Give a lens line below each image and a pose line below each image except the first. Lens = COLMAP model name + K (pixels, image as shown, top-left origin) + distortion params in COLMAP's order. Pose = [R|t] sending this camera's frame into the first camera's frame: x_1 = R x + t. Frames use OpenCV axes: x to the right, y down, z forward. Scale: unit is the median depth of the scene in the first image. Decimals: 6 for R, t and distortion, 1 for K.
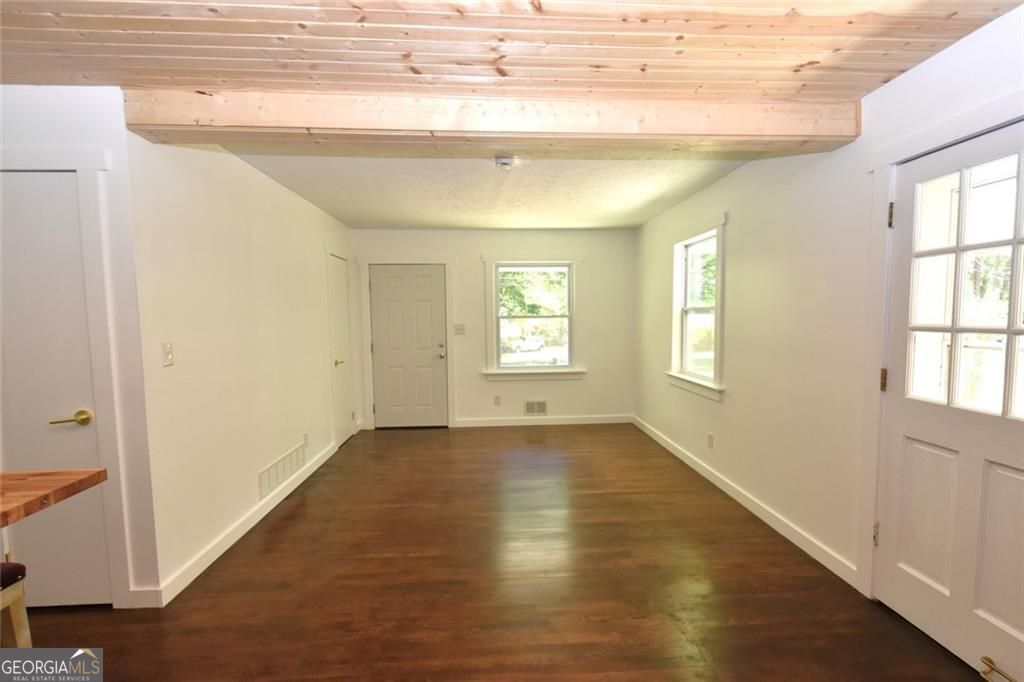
lens RADIAL K [[479.0, 0, 519.8], [0, 479.0, 348.7], [0, 0, 1]] dist [0.002200, -0.004177]
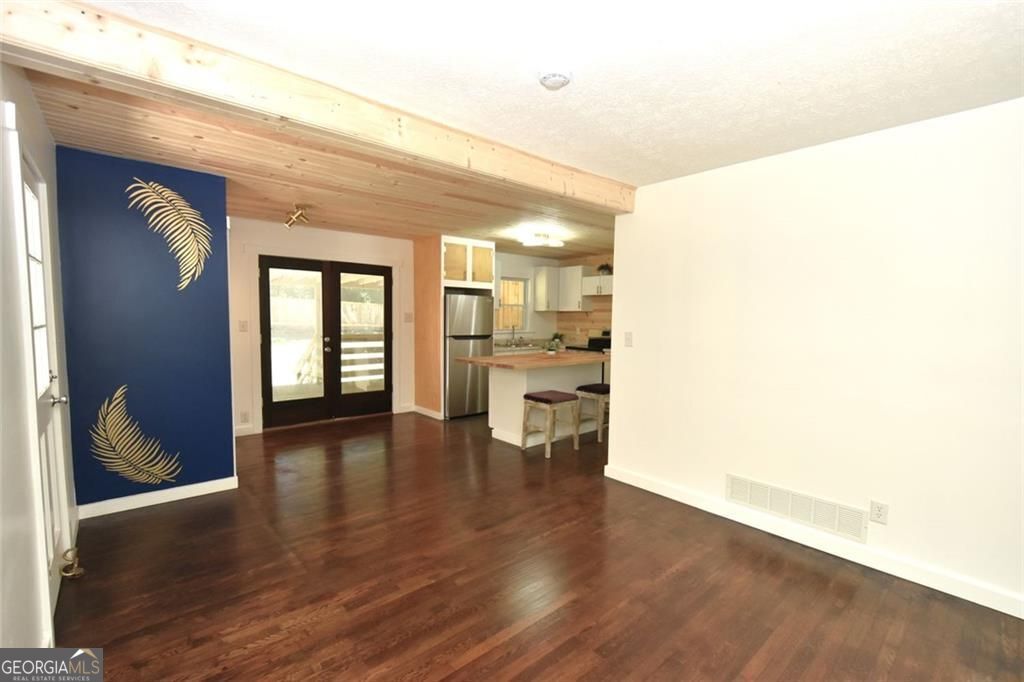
lens RADIAL K [[453.8, 0, 511.2], [0, 453.8, 341.2], [0, 0, 1]] dist [0.003397, -0.003043]
pose [[-0.806666, 0.032569, -0.590109, 0.344683], [-0.047379, 0.991703, 0.119499, -0.100128], [0.589105, 0.124355, -0.798430, 1.340629]]
